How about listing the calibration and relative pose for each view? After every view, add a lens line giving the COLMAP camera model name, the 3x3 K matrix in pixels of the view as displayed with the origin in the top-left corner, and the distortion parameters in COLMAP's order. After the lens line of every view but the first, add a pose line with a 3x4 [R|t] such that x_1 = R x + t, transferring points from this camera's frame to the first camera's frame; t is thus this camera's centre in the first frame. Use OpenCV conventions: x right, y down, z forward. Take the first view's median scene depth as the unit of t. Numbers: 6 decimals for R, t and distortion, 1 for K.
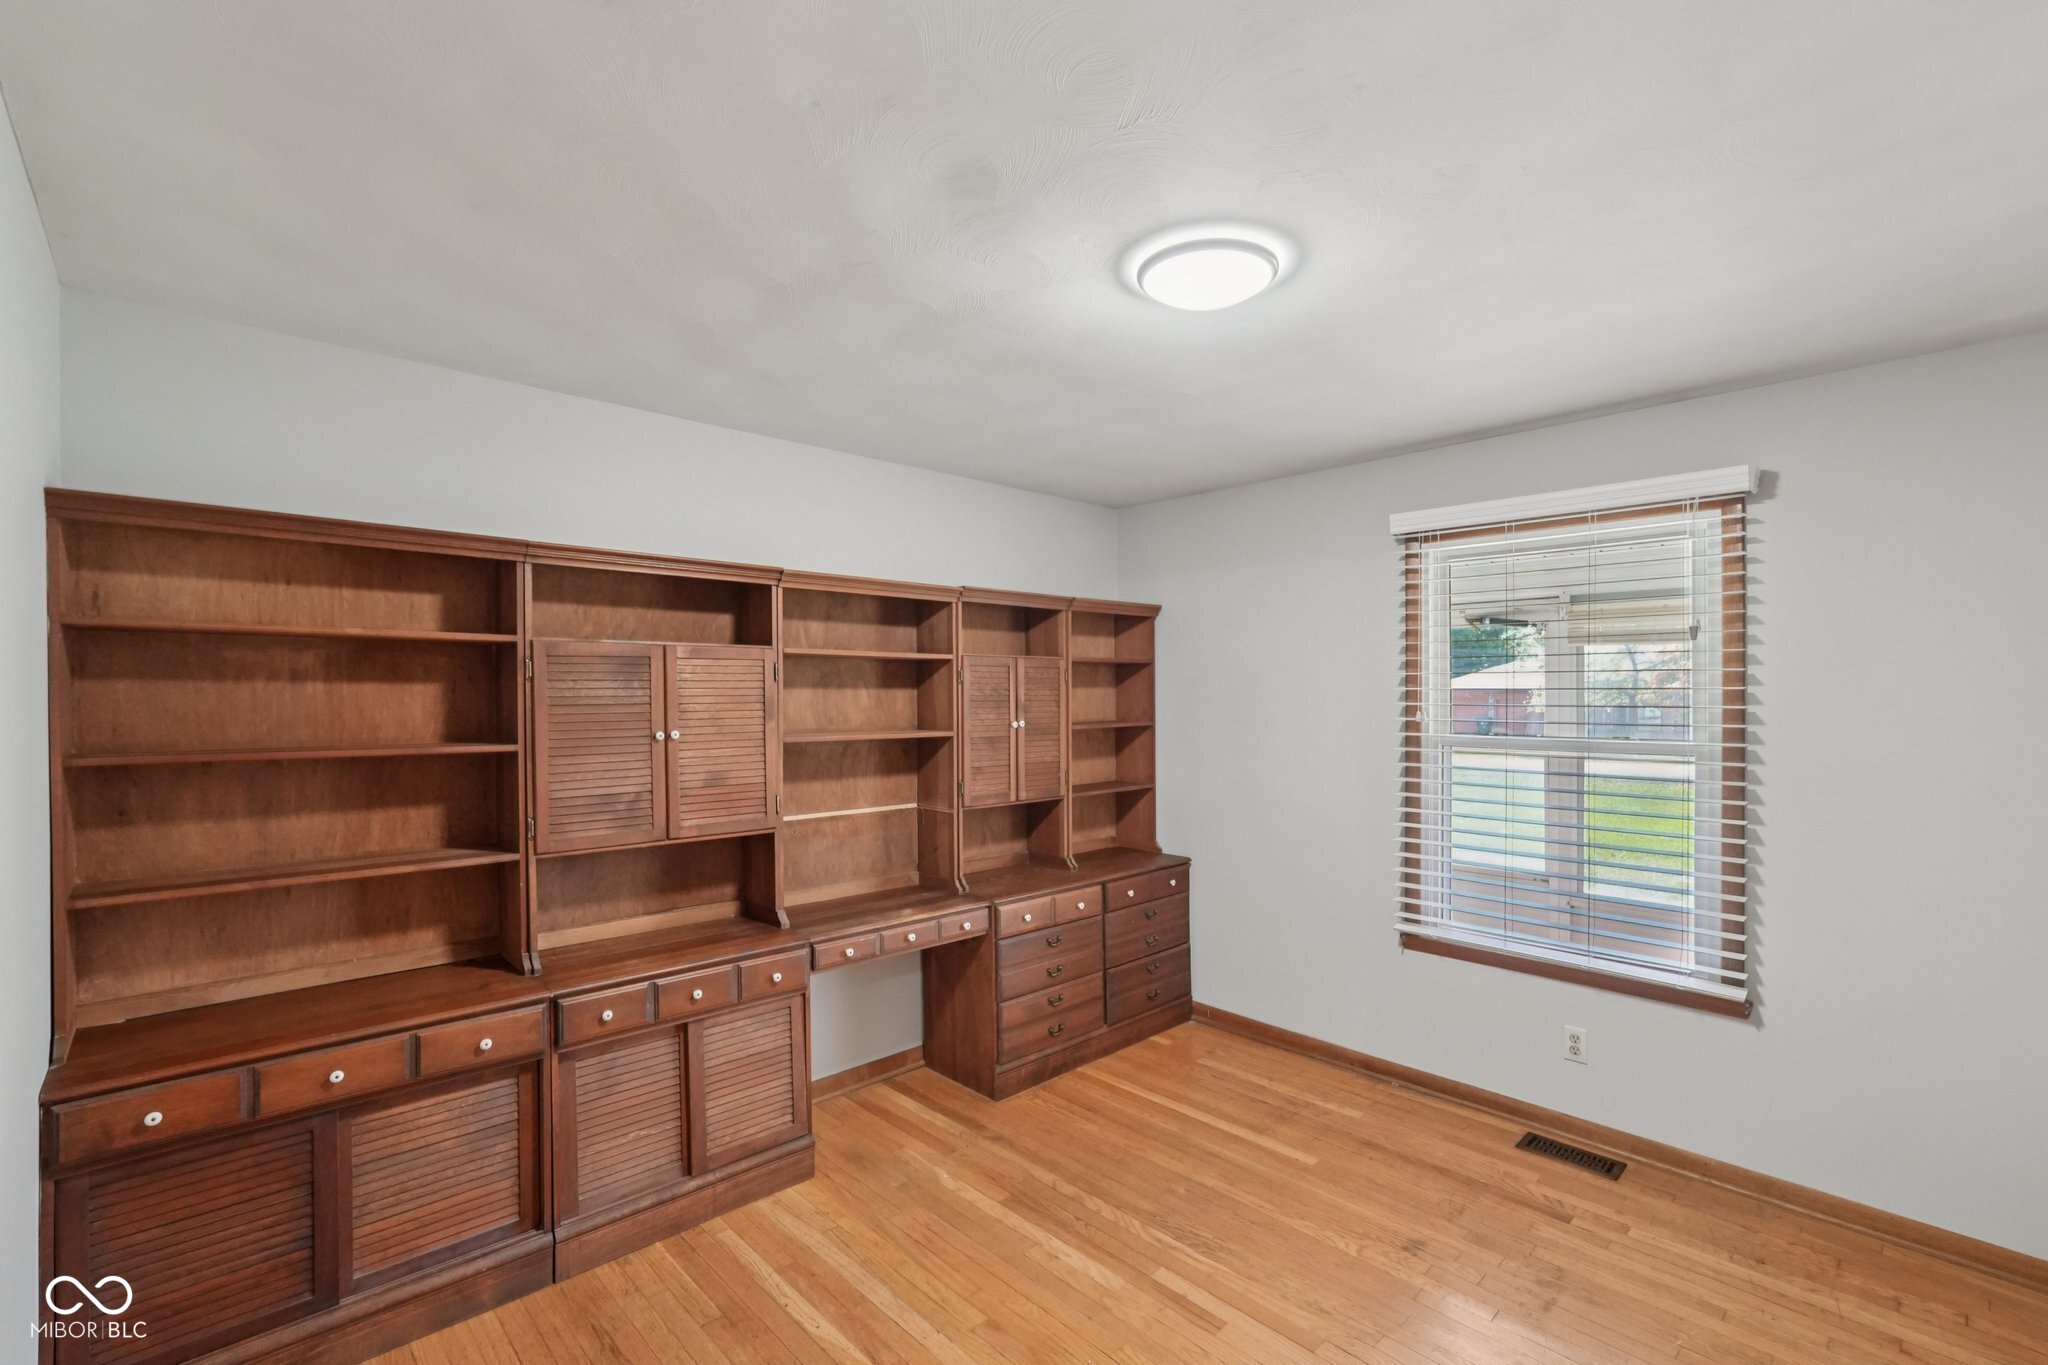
lens RADIAL K [[899.2, 0, 1029.8], [0, 899.2, 688.3], [0, 0, 1]] dist [0.001212, 0.001956]
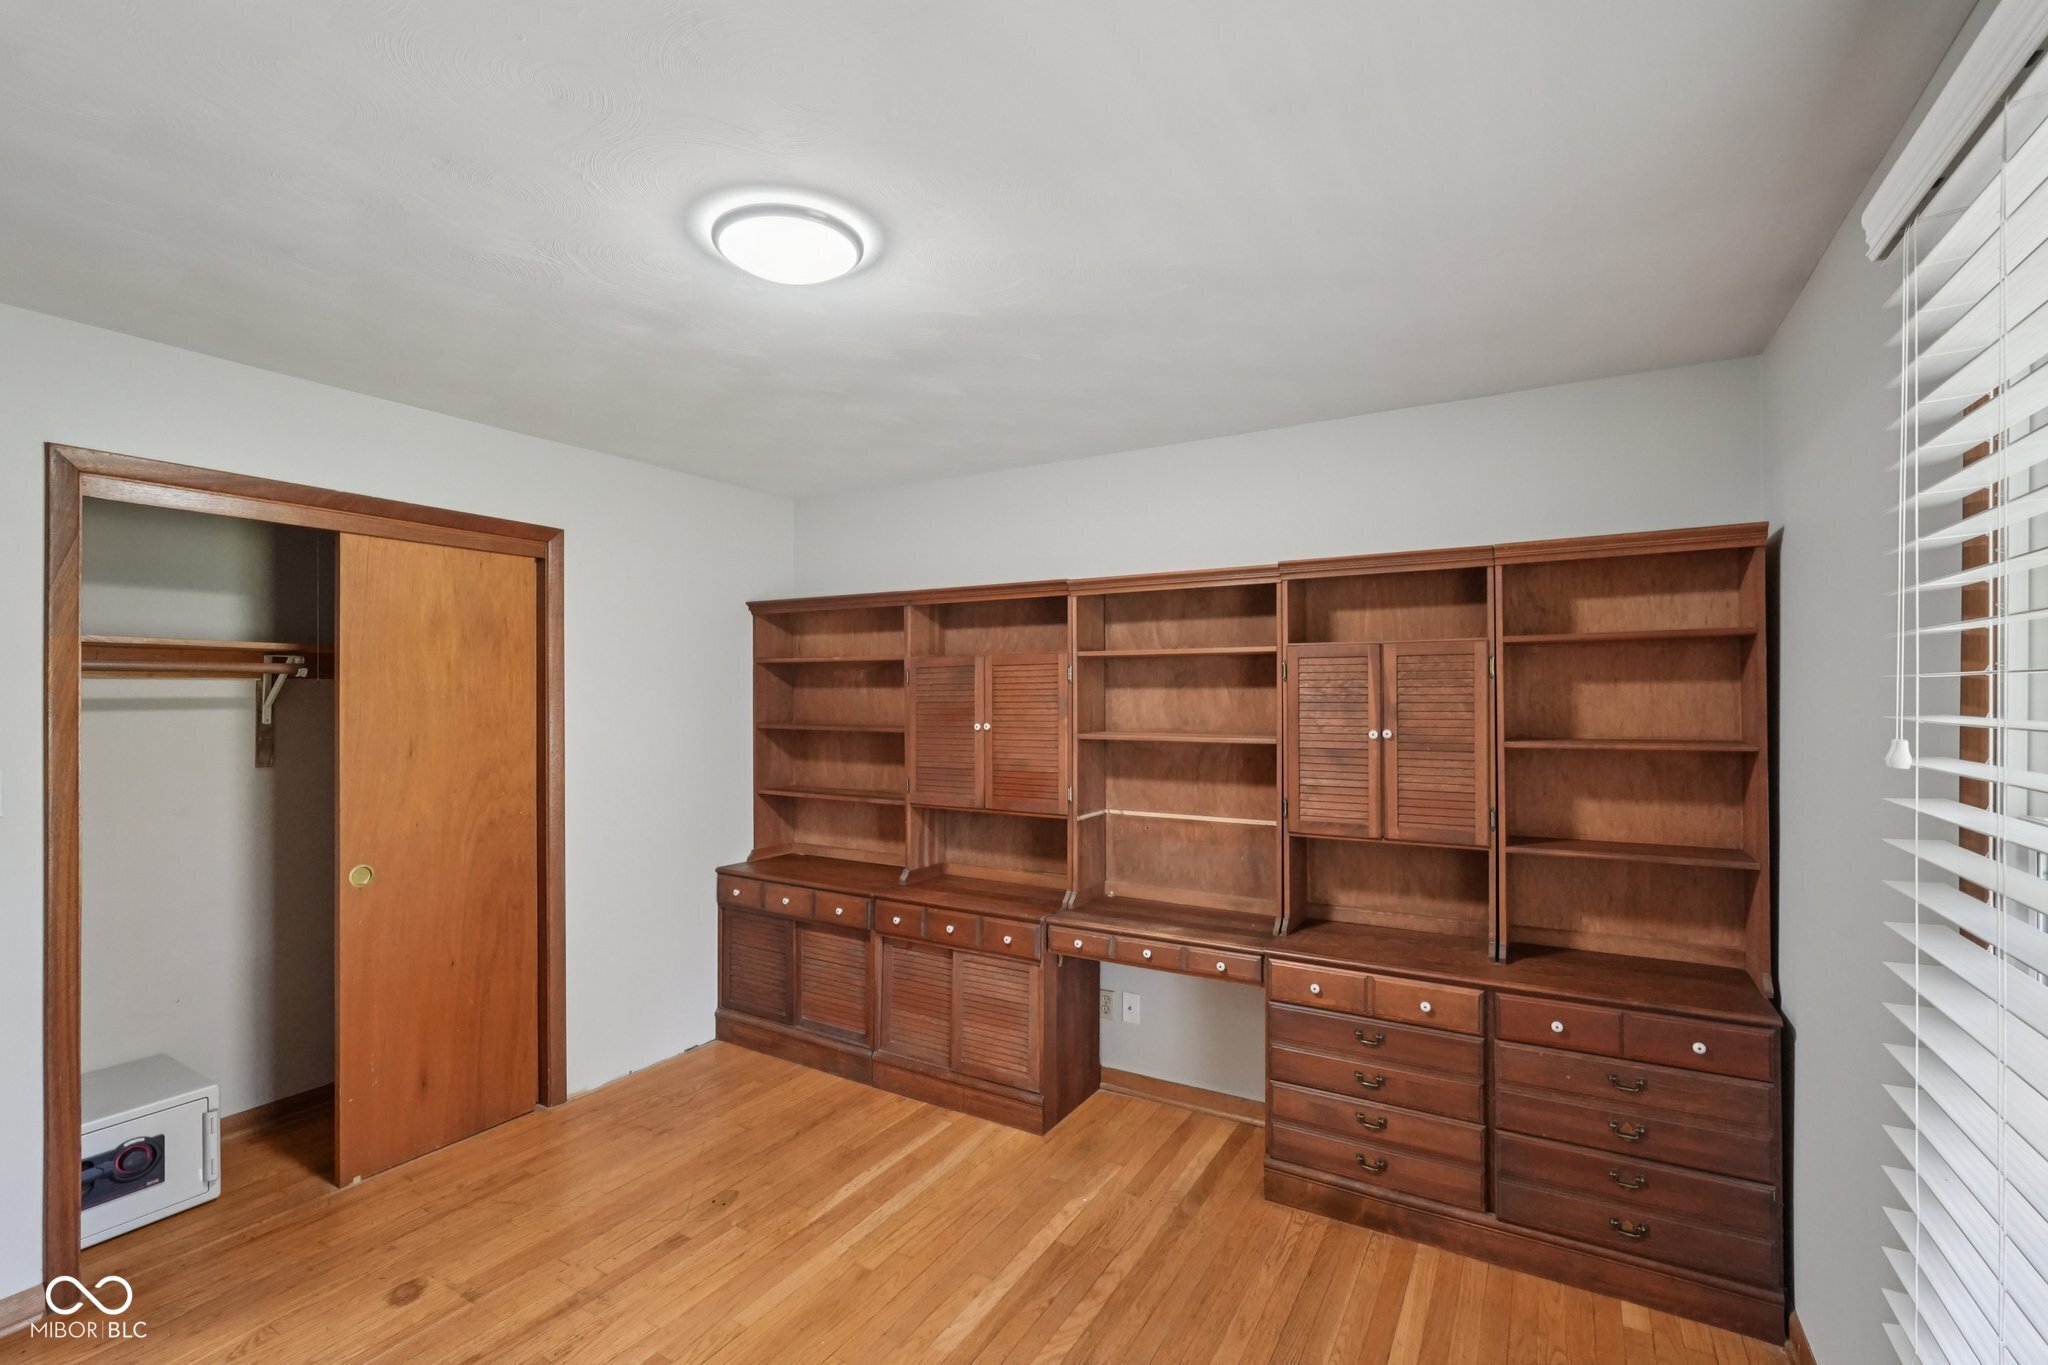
lens RADIAL K [[899.2, 0, 1025.8], [0, 899.2, 695.0], [0, 0, 1]] dist [0.001212, 0.001956]
pose [[0.274737, -0.004409, -0.961509, 0.674162], [0.006115, 0.999977, -0.002838, 0.009470], [0.961500, -0.005100, 0.274758, 0.570670]]
